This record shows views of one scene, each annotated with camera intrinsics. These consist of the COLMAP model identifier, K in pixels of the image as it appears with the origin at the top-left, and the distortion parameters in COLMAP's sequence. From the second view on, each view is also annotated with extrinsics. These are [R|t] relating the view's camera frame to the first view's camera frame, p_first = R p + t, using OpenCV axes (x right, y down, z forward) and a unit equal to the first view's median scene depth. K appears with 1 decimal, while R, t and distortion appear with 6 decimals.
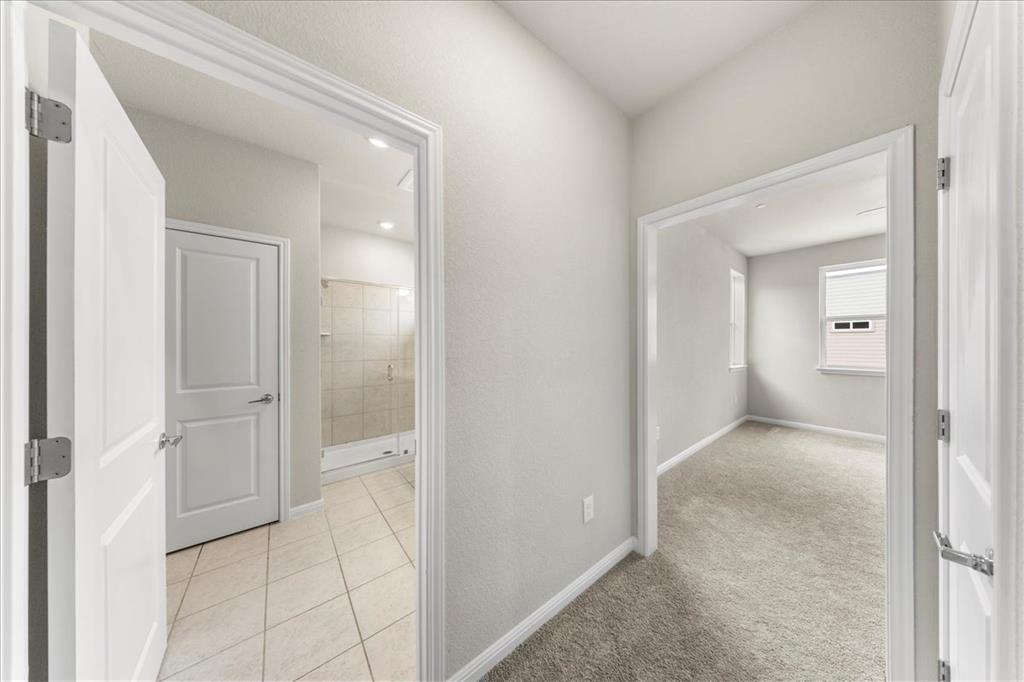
lens RADIAL K [[291.2, 0, 512.4], [0, 291.2, 341.8], [0, 0, 1]] dist [-0.001065, 0.000088]
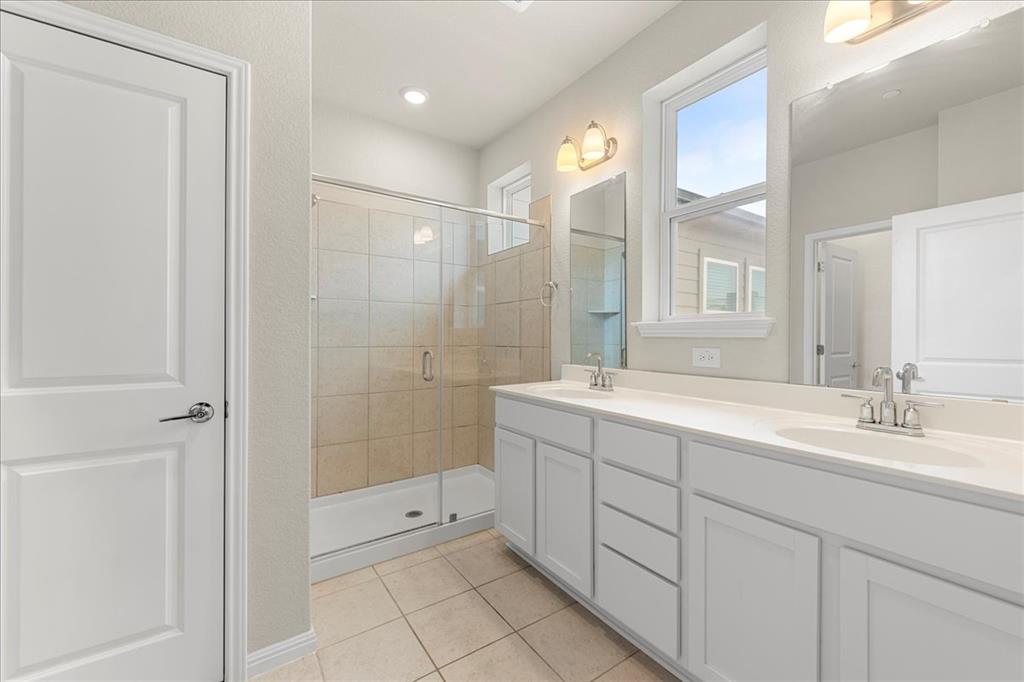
lens RADIAL K [[414.4, 0, 510.0], [0, 414.4, 337.2], [0, 0, 1]] dist [0.000680, -0.000326]
pose [[0.996936, 0.010626, -0.077492, -0.311127], [-0.010249, 0.999934, 0.005266, 0.069419], [0.077543, -0.004455, 0.996979, 0.389217]]
